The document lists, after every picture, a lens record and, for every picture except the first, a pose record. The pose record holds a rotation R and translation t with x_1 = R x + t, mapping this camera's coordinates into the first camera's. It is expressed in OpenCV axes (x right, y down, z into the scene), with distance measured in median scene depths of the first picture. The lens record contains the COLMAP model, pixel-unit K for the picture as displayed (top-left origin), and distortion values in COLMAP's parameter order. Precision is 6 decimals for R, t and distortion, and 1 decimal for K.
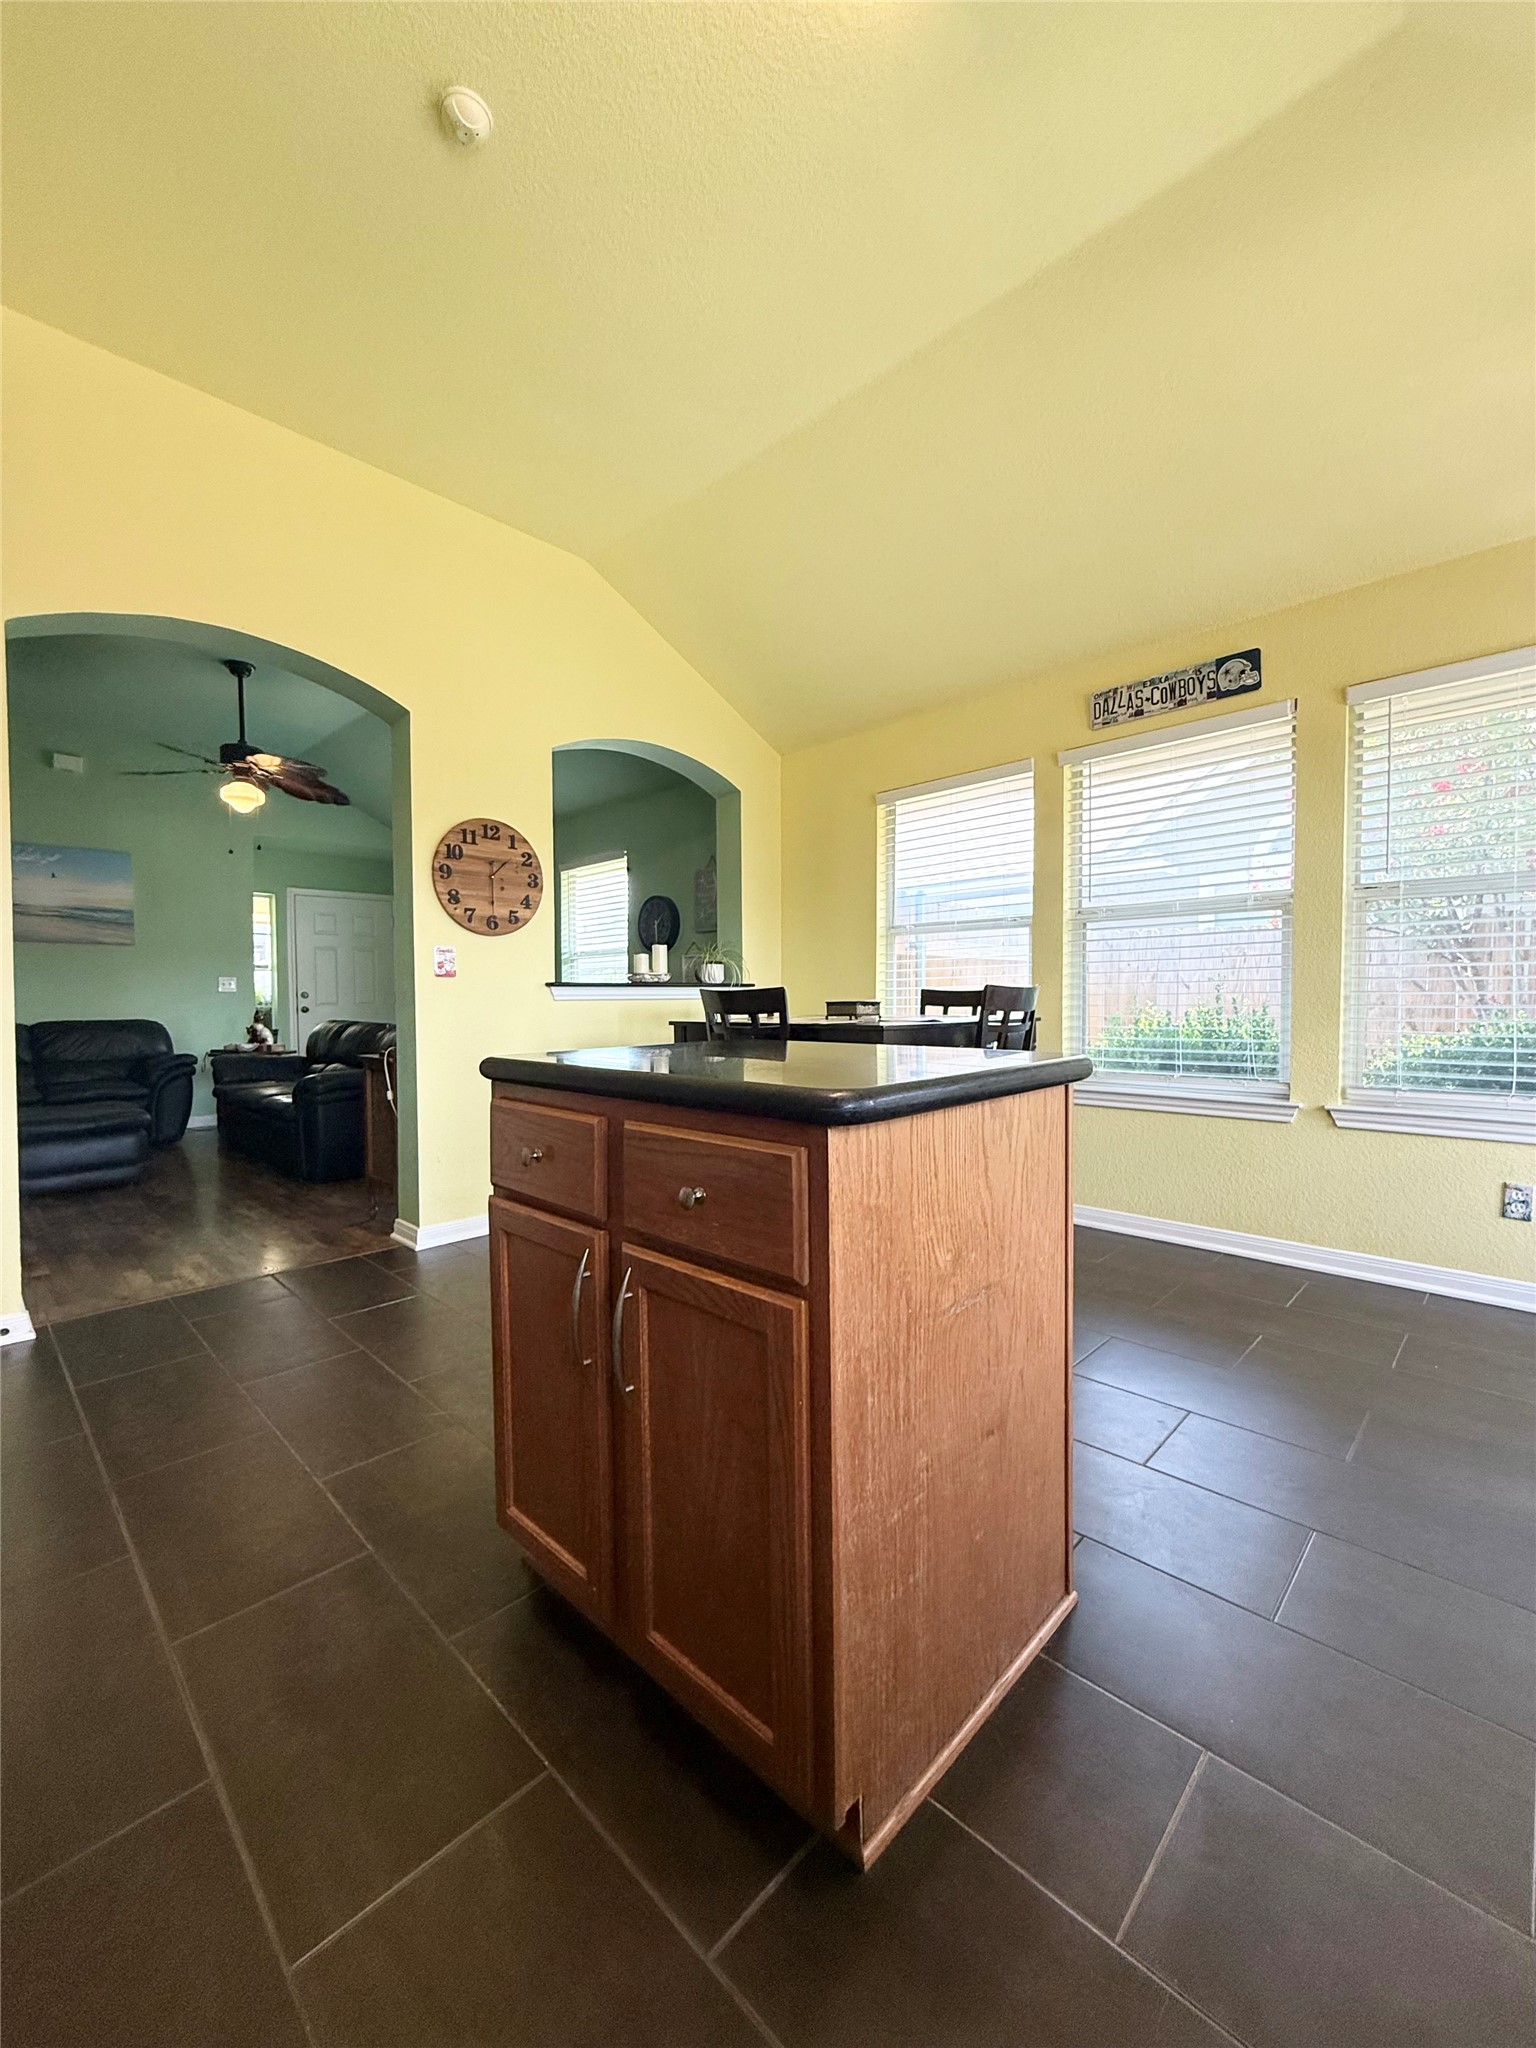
lens RADIAL K [[814.2, 0, 766.8], [0, 814.2, 1018.8], [0, 0, 1]] dist [-0.000807, -0.000017]
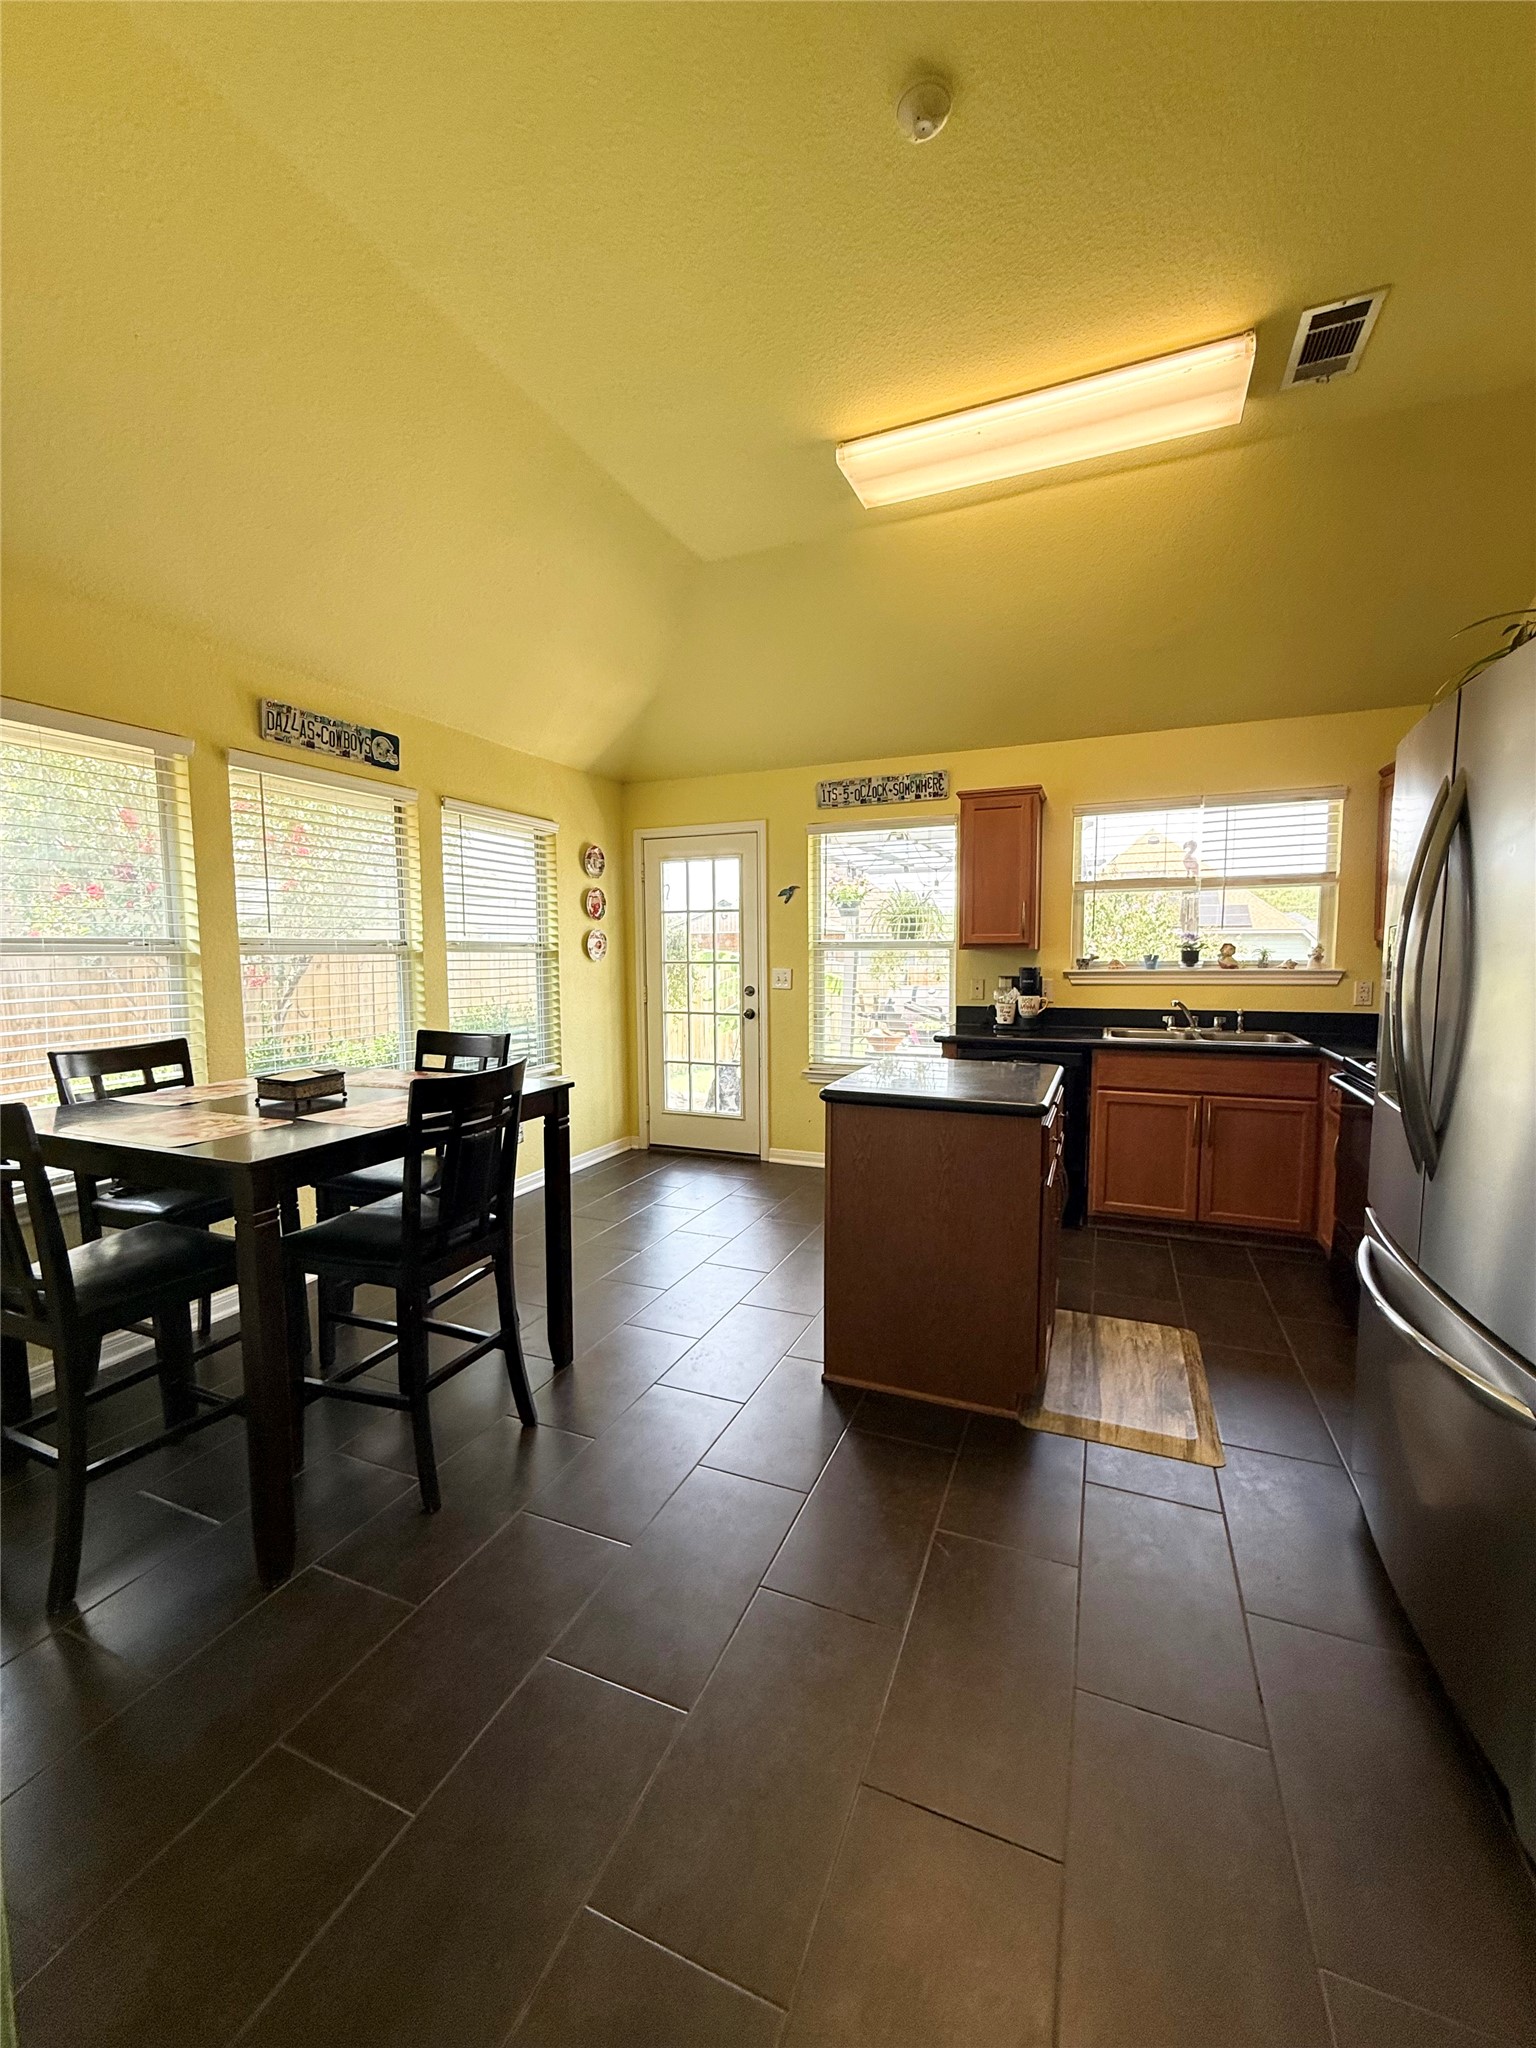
lens RADIAL K [[814.2, 0, 771.4], [0, 814.2, 1020.6], [0, 0, 1]] dist [-0.000807, -0.000017]
pose [[-0.368479, -0.067609, 0.927174, -0.672547], [0.035399, 0.995608, 0.086668, -0.103588], [-0.928962, 0.064756, -0.364468, 0.836479]]
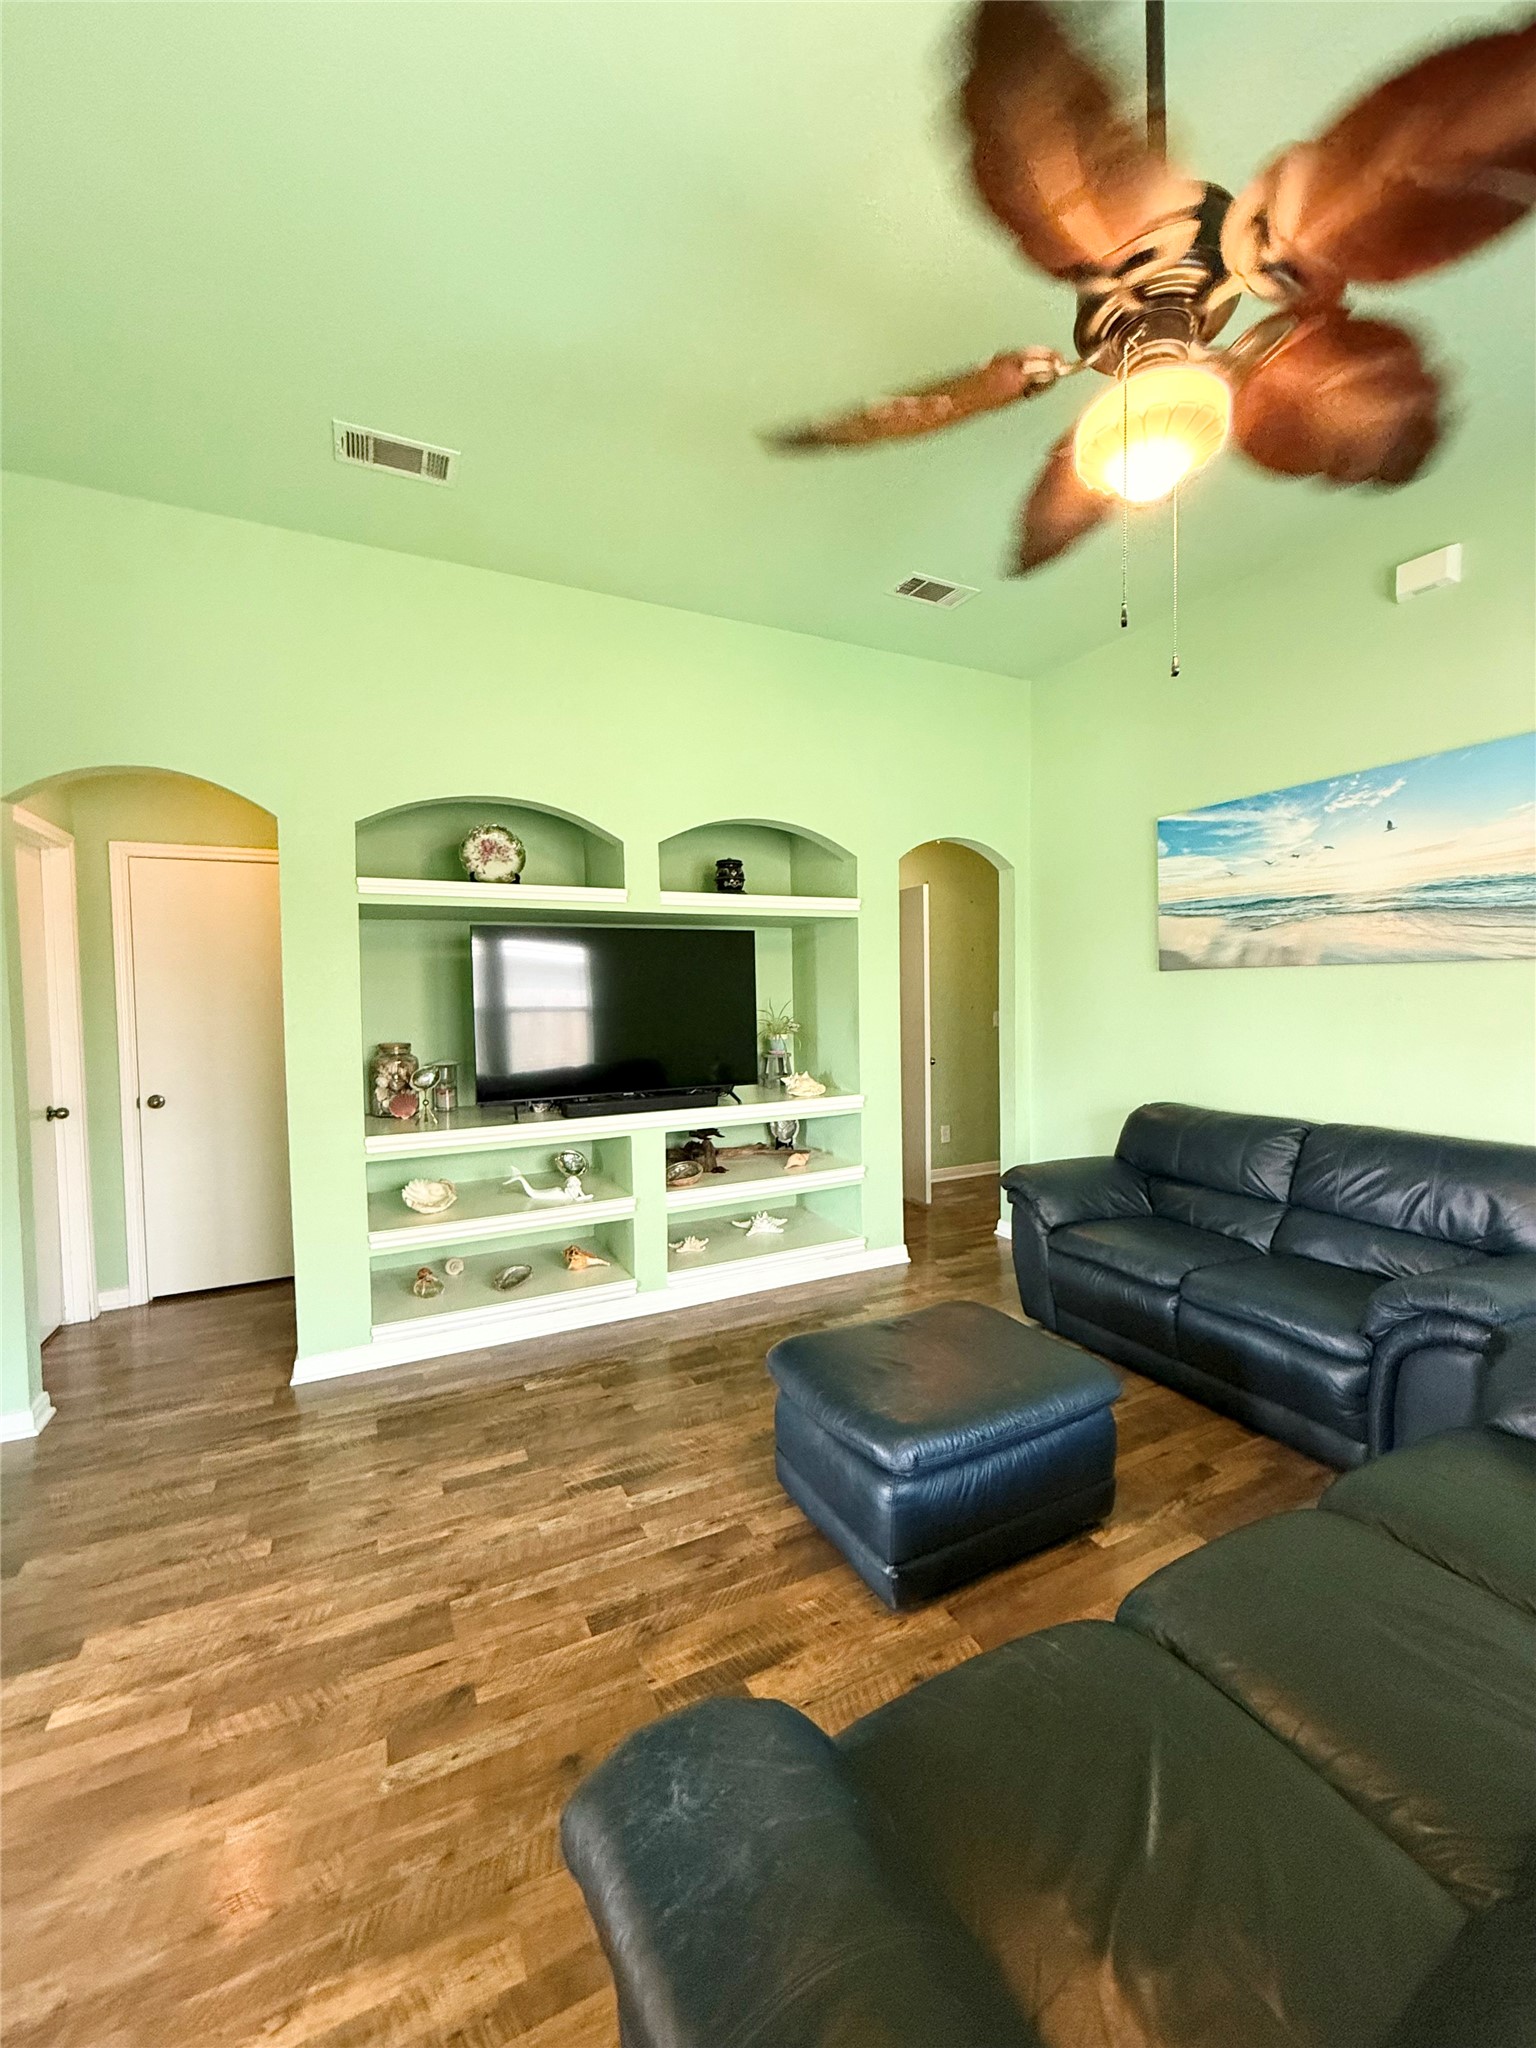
lens RADIAL K [[814.2, 0, 769.7], [0, 814.2, 1020.4], [0, 0, 1]] dist [-0.000807, -0.000017]
pose [[-0.322955, 0.046487, -0.945272, -0.521368], [-0.009866, 0.998573, 0.052479, -0.145778], [0.946363, 0.026274, -0.322035, 1.441941]]
